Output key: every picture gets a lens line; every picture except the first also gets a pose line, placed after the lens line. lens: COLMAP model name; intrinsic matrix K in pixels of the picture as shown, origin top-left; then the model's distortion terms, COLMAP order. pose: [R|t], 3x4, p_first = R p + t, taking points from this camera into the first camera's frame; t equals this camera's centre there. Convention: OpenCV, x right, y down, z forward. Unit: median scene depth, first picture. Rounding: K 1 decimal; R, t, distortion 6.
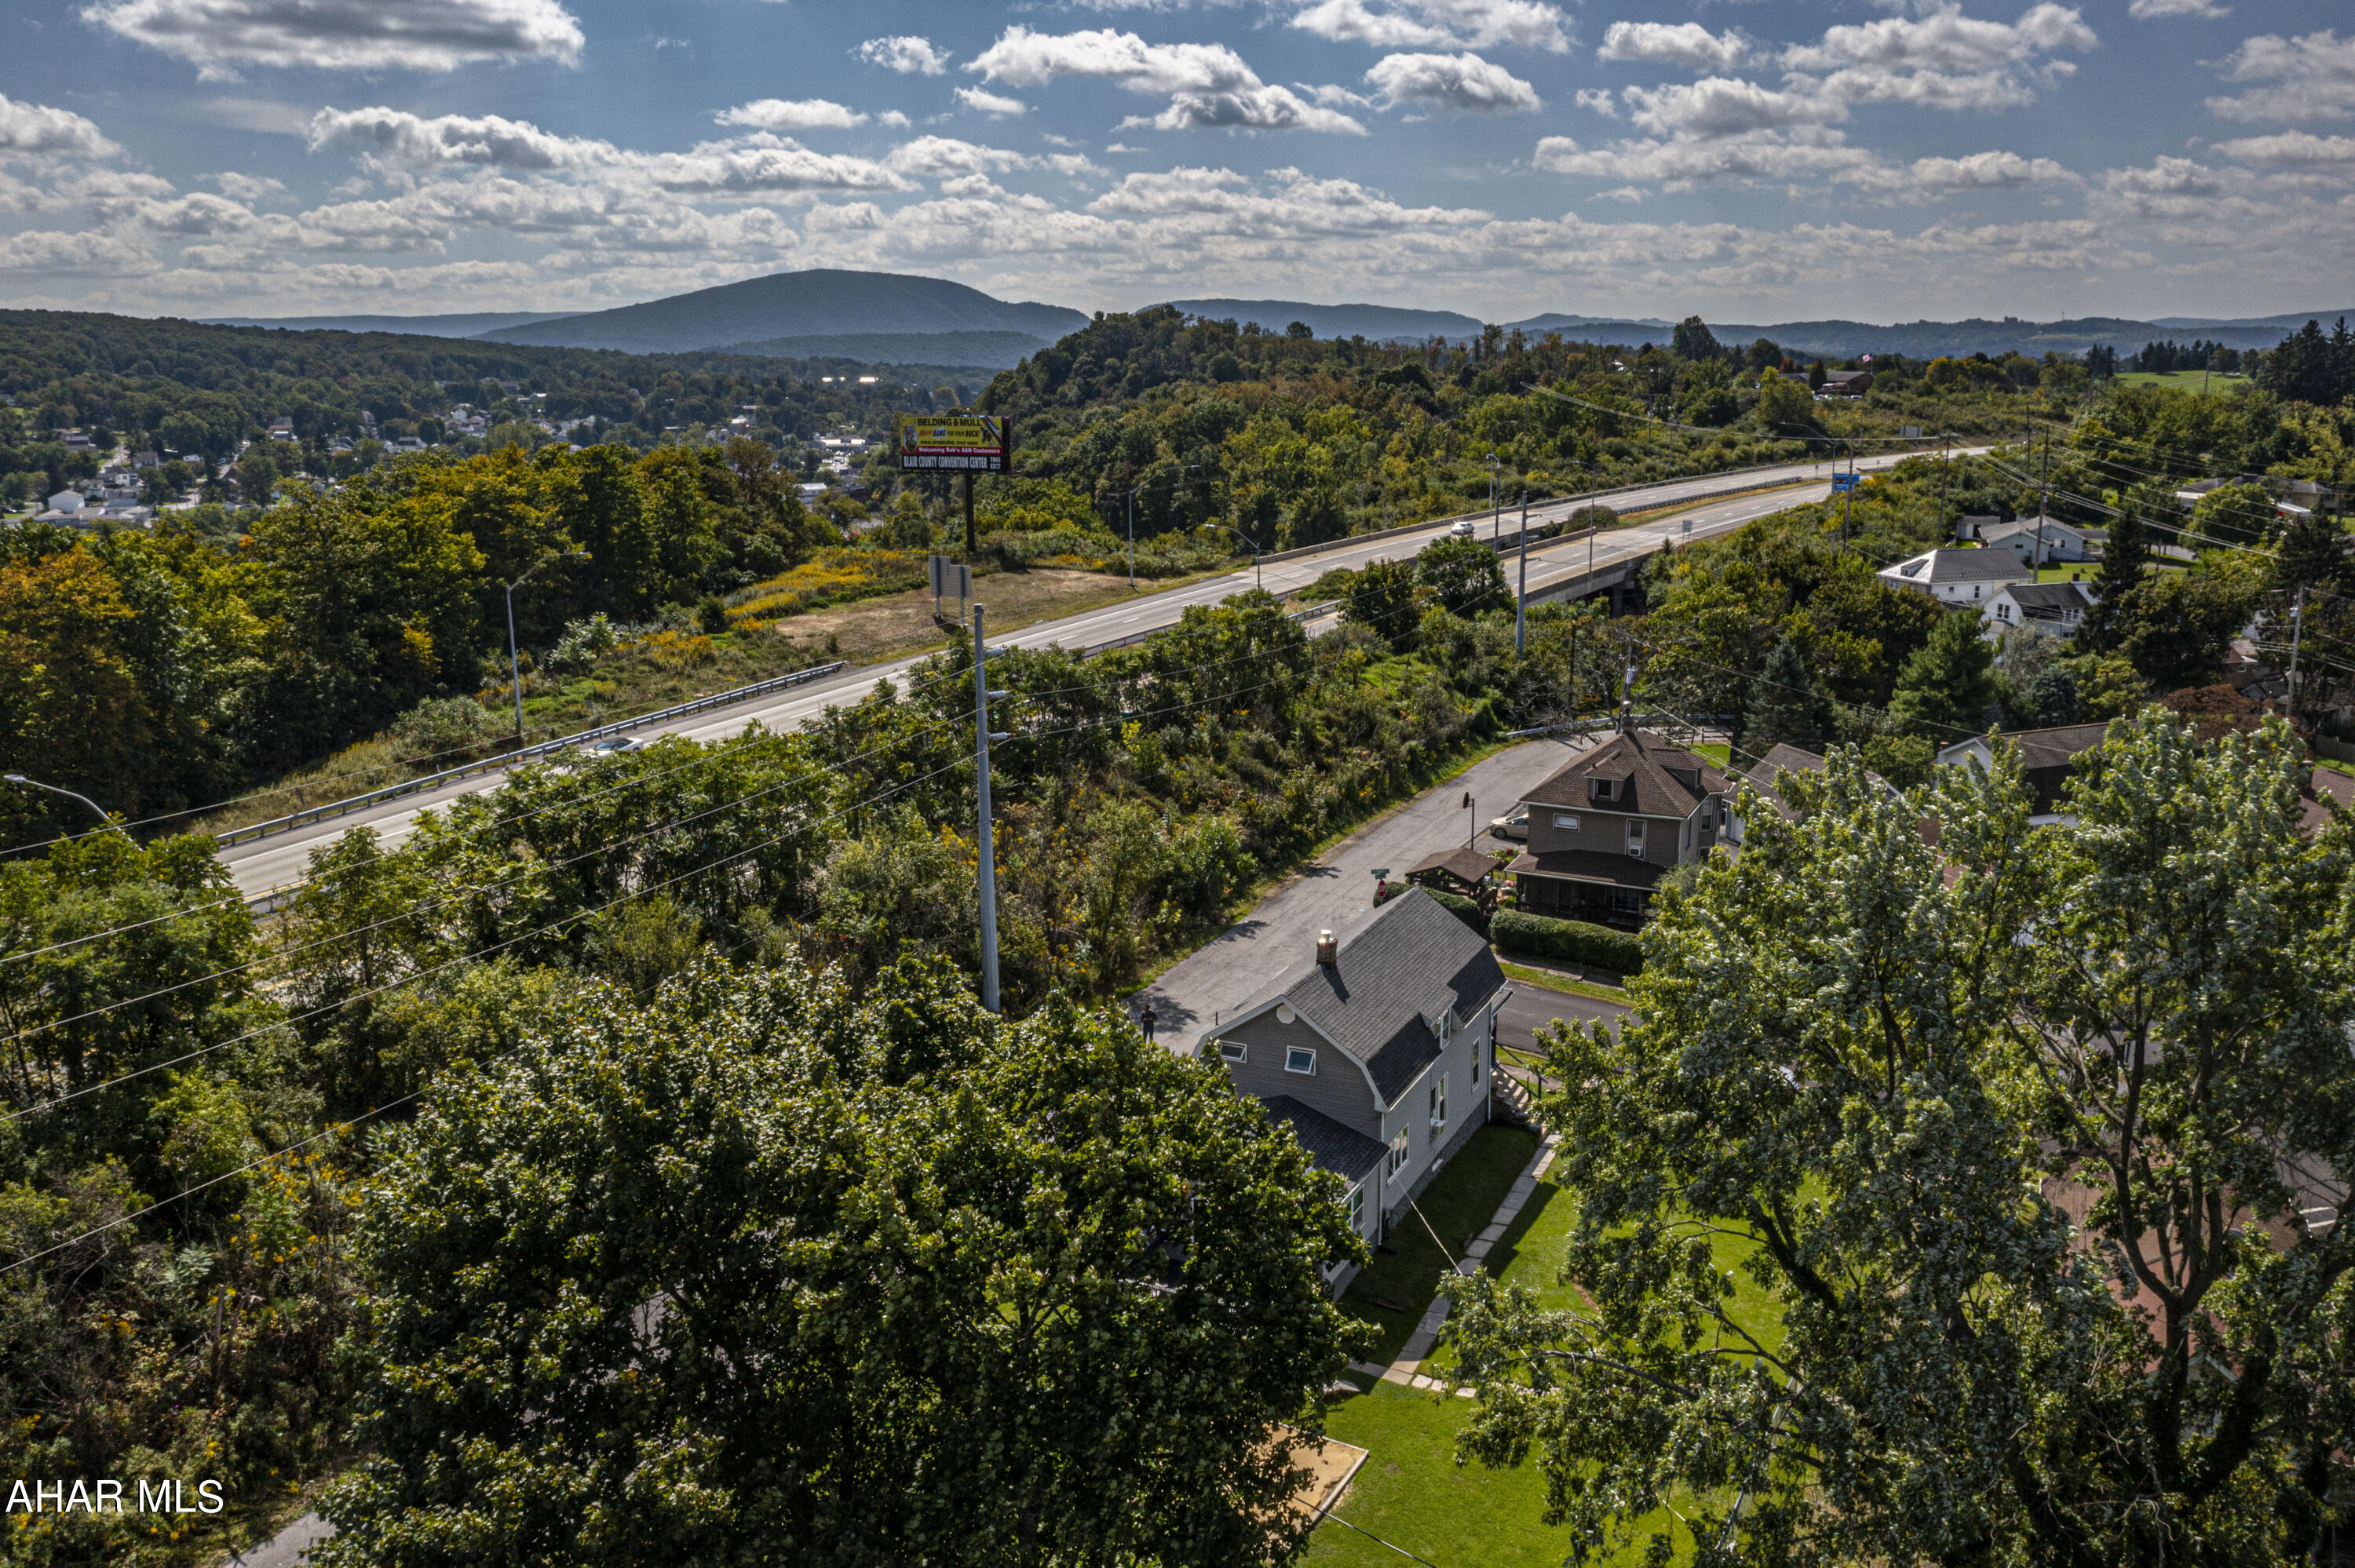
lens RADIAL K [[1855.0, 0, 1167.7], [0, 1855.0, 730.8], [0, 0, 1]] dist [-0.015576, -0.010925]
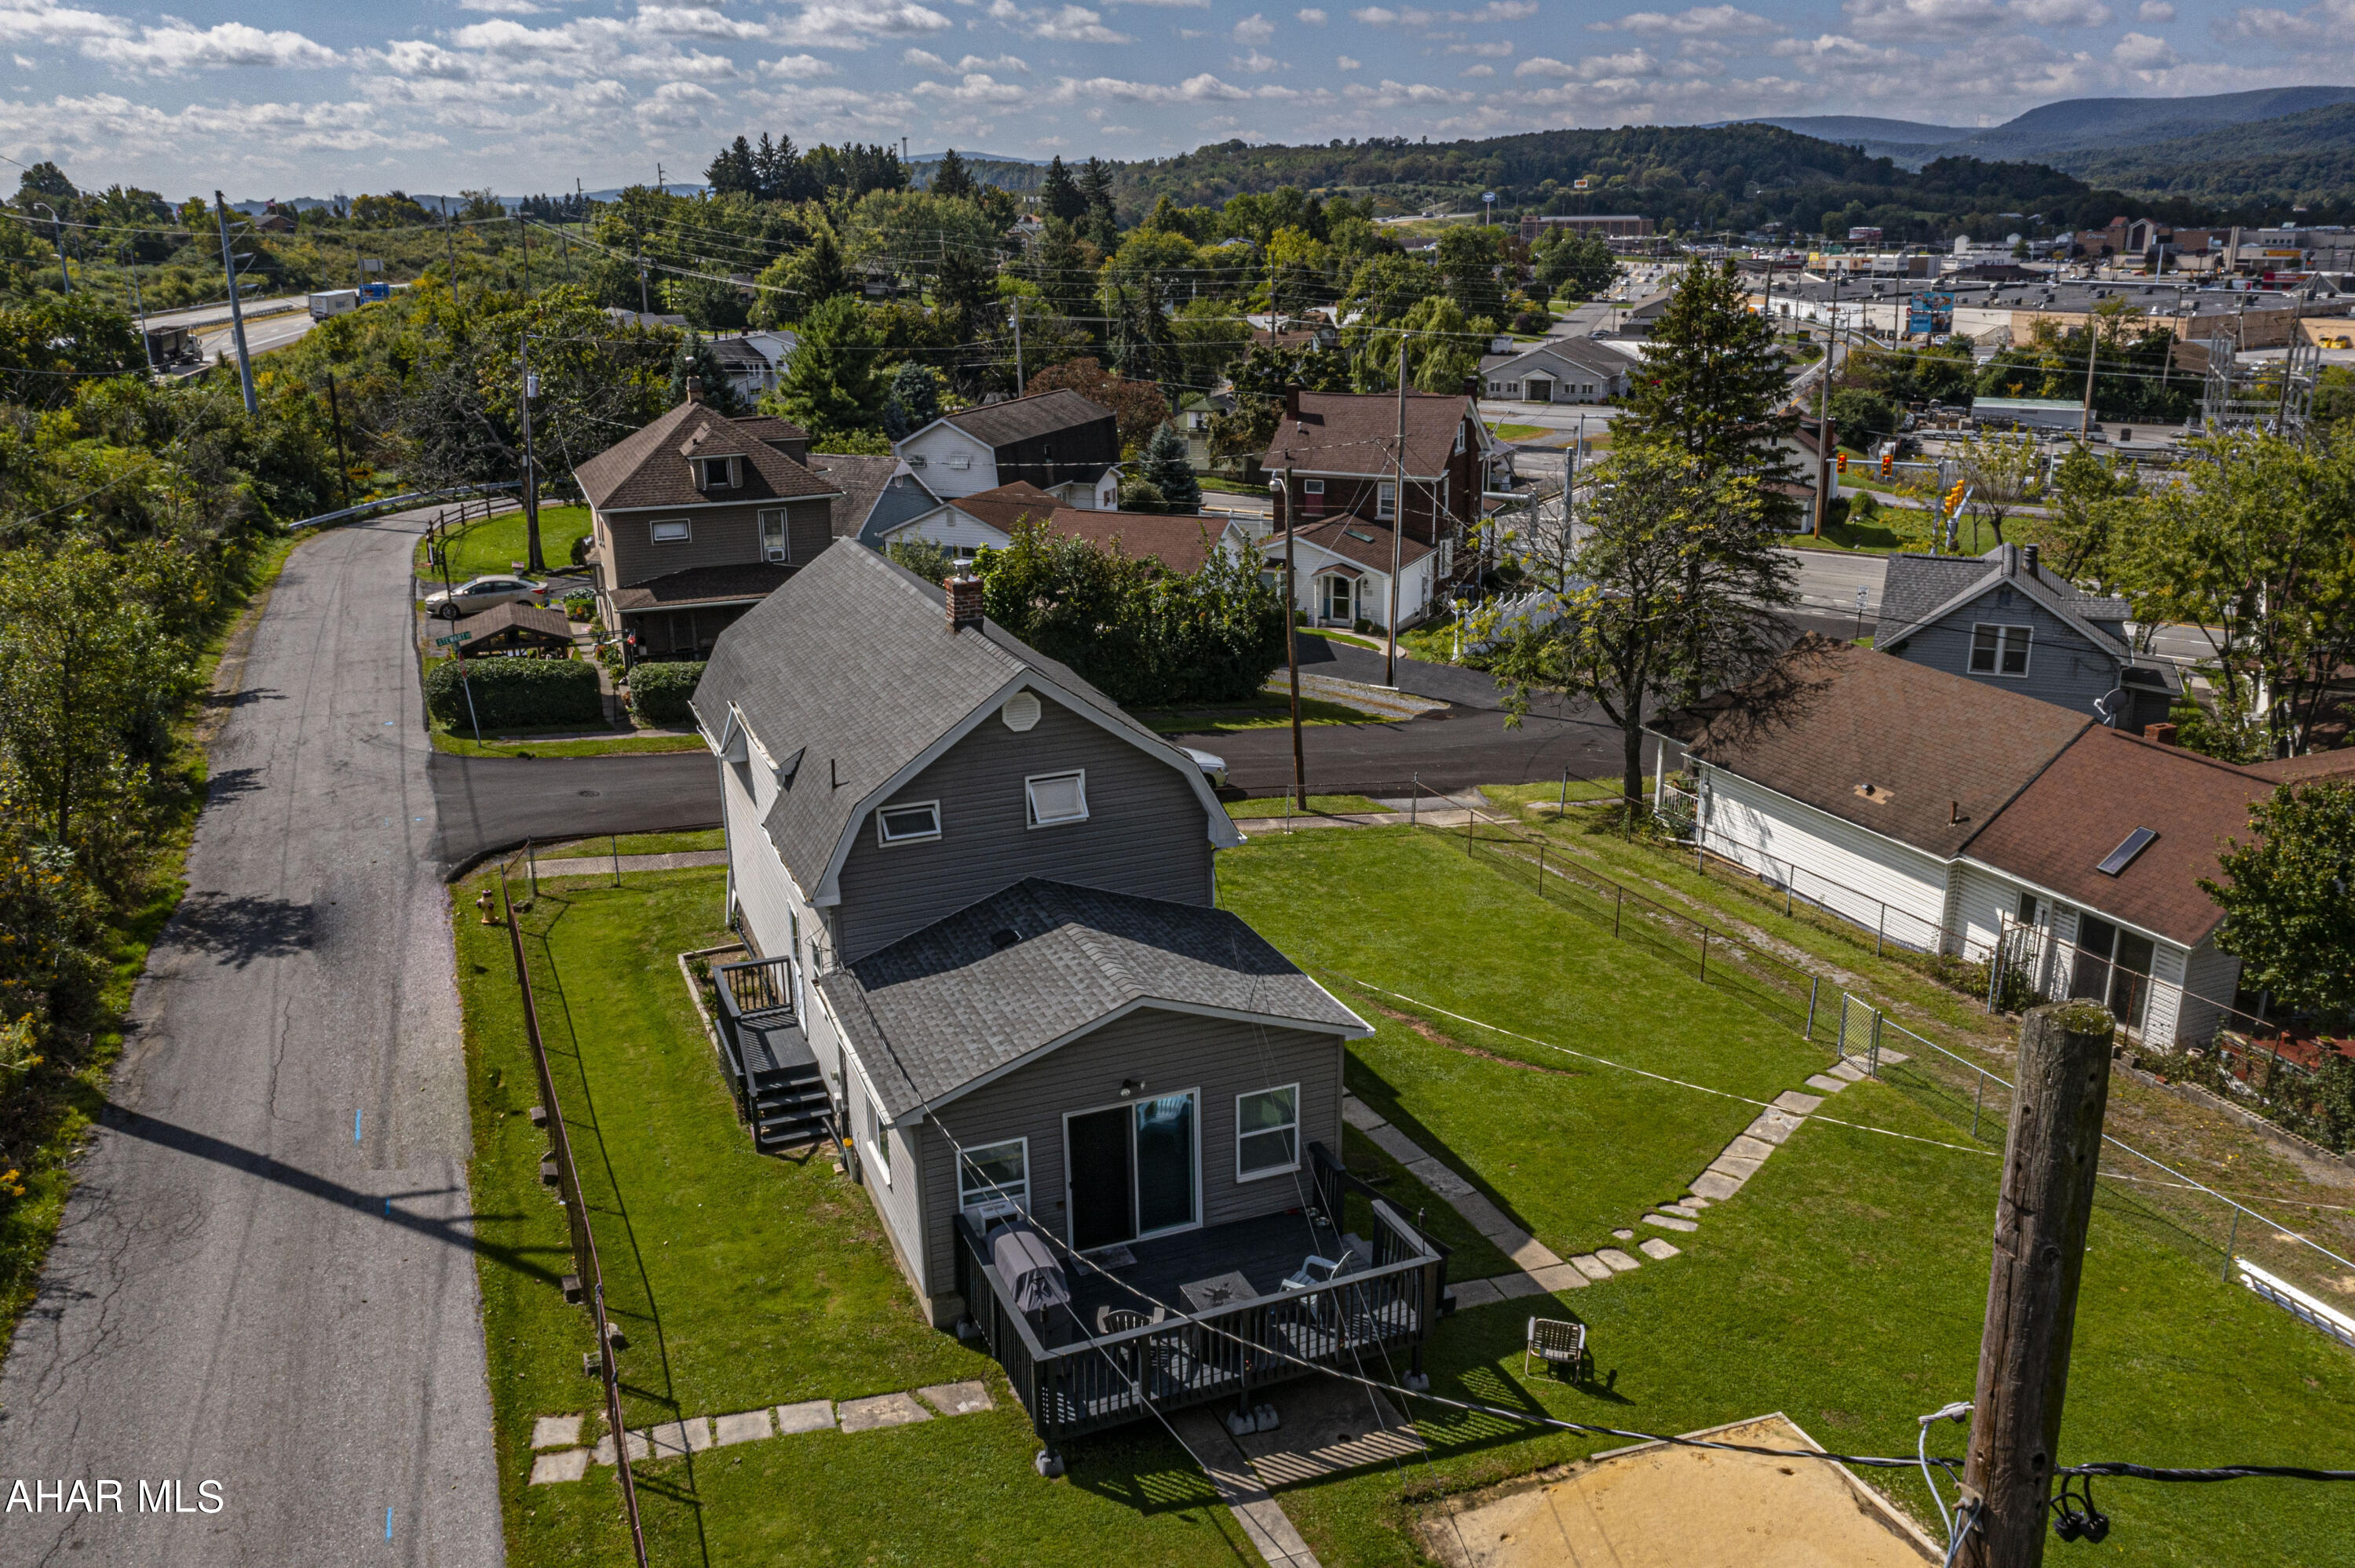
lens RADIAL K [[1855.0, 0, 1167.7], [0, 1855.0, 730.8], [0, 0, 1]] dist [-0.015576, -0.010925]
pose [[0.681397, -0.204311, 0.702820, -0.045345], [0.158644, 0.978649, 0.130687, 0.017674], [-0.714514, 0.022448, 0.699260, 0.111537]]
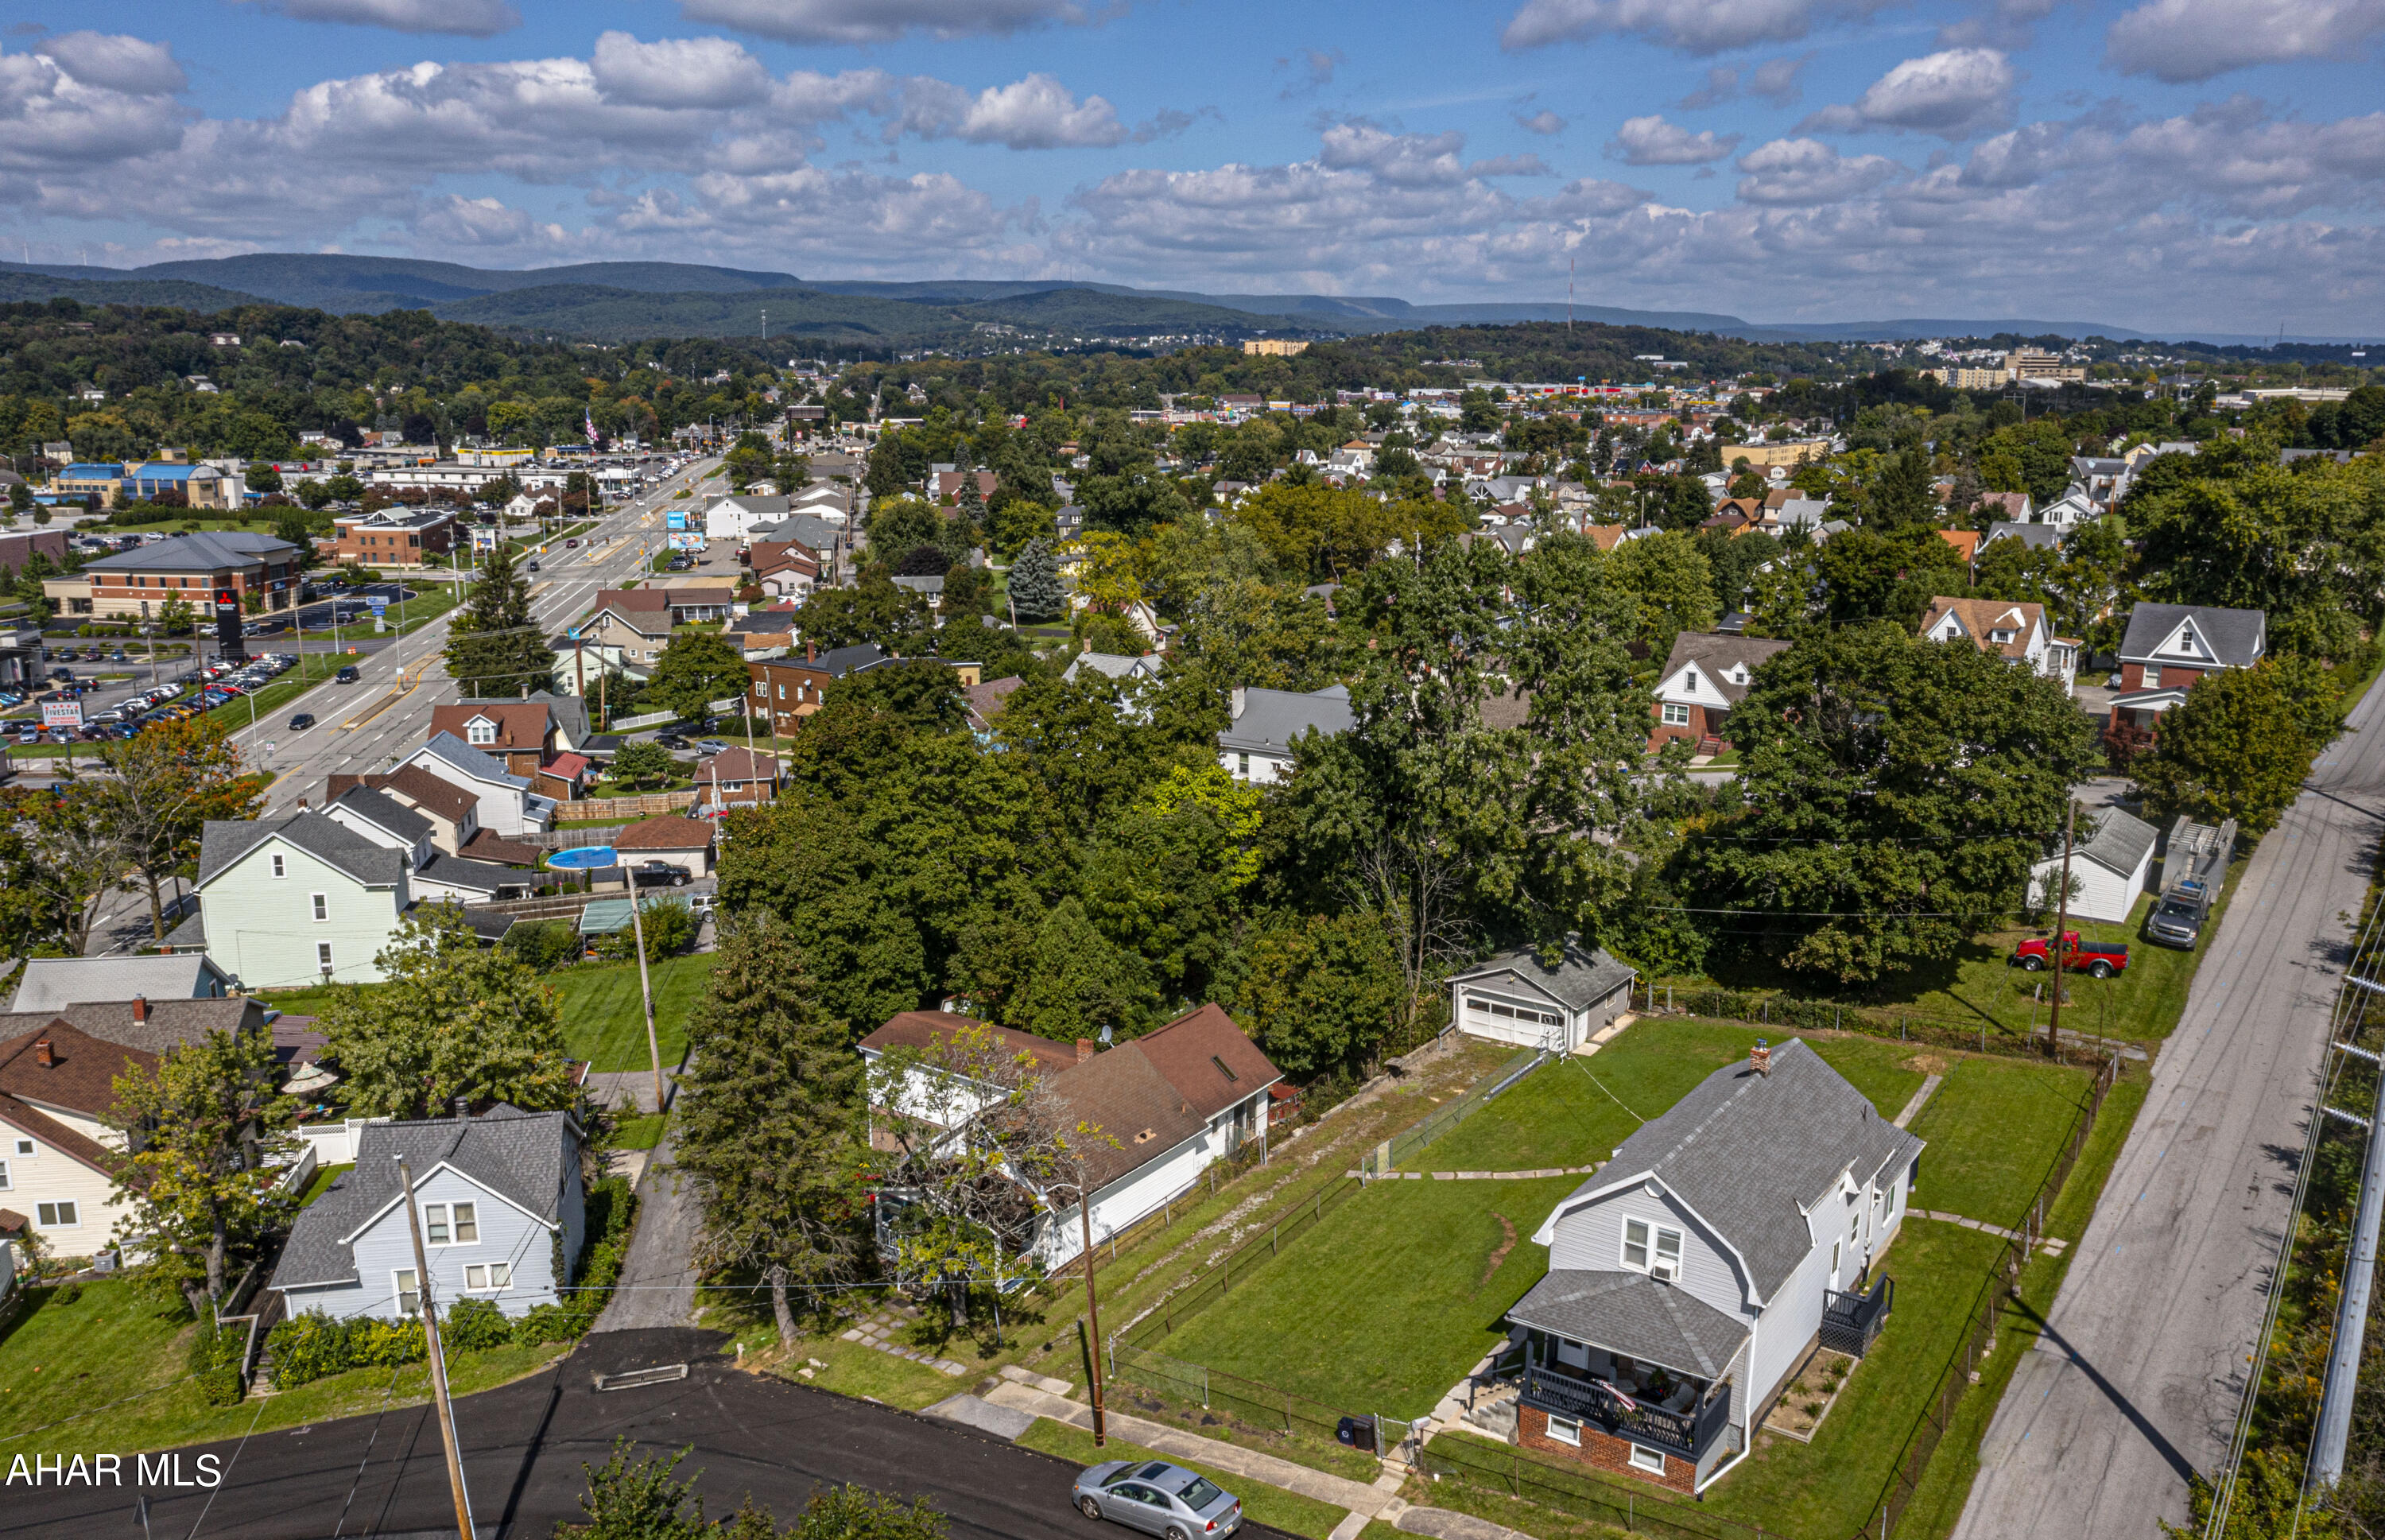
lens RADIAL K [[1870.4, 0, 1192.5], [0, 1870.4, 770.0], [0, 0, 1]] dist [-0.013386, 0.004439]
pose [[-0.985934, -0.038455, 0.162650, 0.040598], [0.031658, 0.912584, 0.407661, -0.080409], [-0.164108, 0.407077, -0.898531, 0.345042]]
